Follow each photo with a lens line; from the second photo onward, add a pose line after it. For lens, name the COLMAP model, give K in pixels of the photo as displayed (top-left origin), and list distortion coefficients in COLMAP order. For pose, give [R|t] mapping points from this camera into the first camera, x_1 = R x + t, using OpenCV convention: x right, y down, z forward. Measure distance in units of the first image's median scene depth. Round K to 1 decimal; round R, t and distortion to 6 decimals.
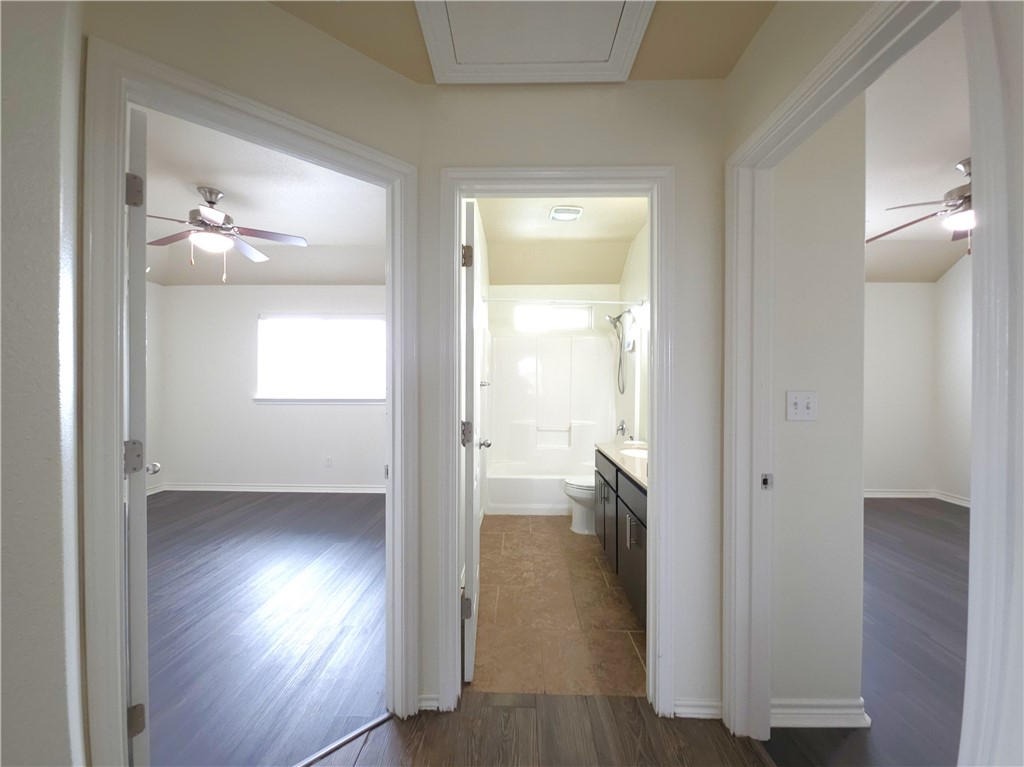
lens RADIAL K [[409.5, 0, 512.0], [0, 409.5, 383.5], [0, 0, 1]] dist [0.012739, -0.011988]
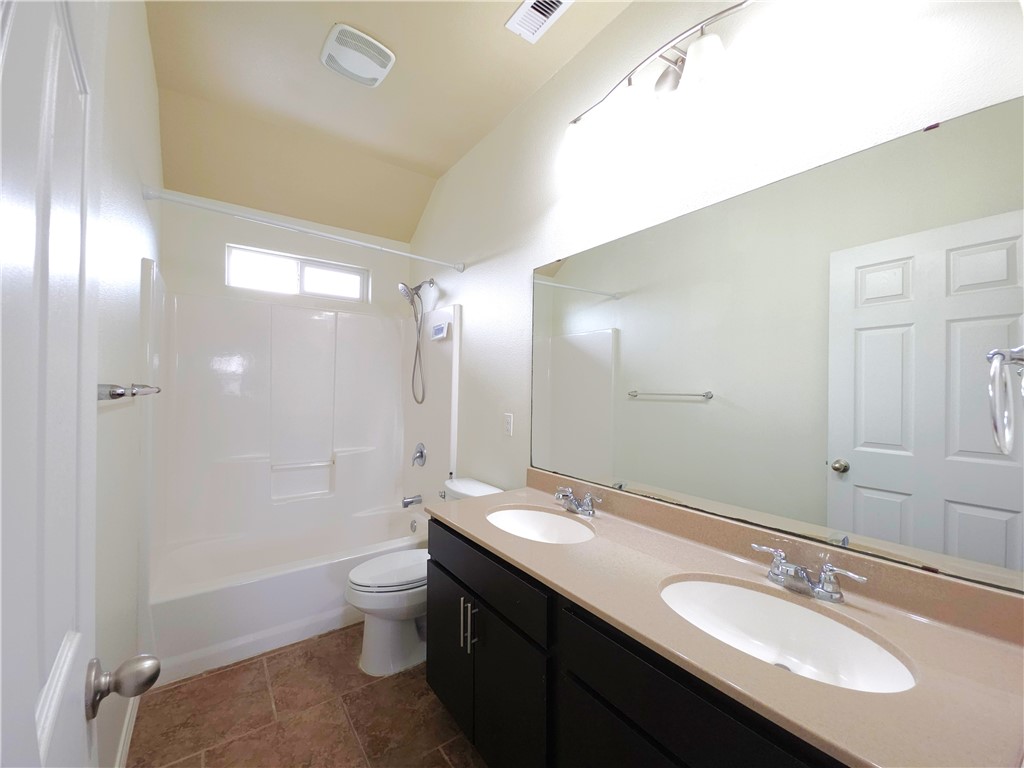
lens RADIAL K [[409.5, 0, 512.0], [0, 409.5, 384.0], [0, 0, 1]] dist [0.012739, -0.011988]
pose [[0.796092, 0.008476, 0.605116, -0.019241], [-0.006954, 0.999964, -0.004857, -0.004903], [-0.605135, -0.000342, 0.796123, 0.398740]]
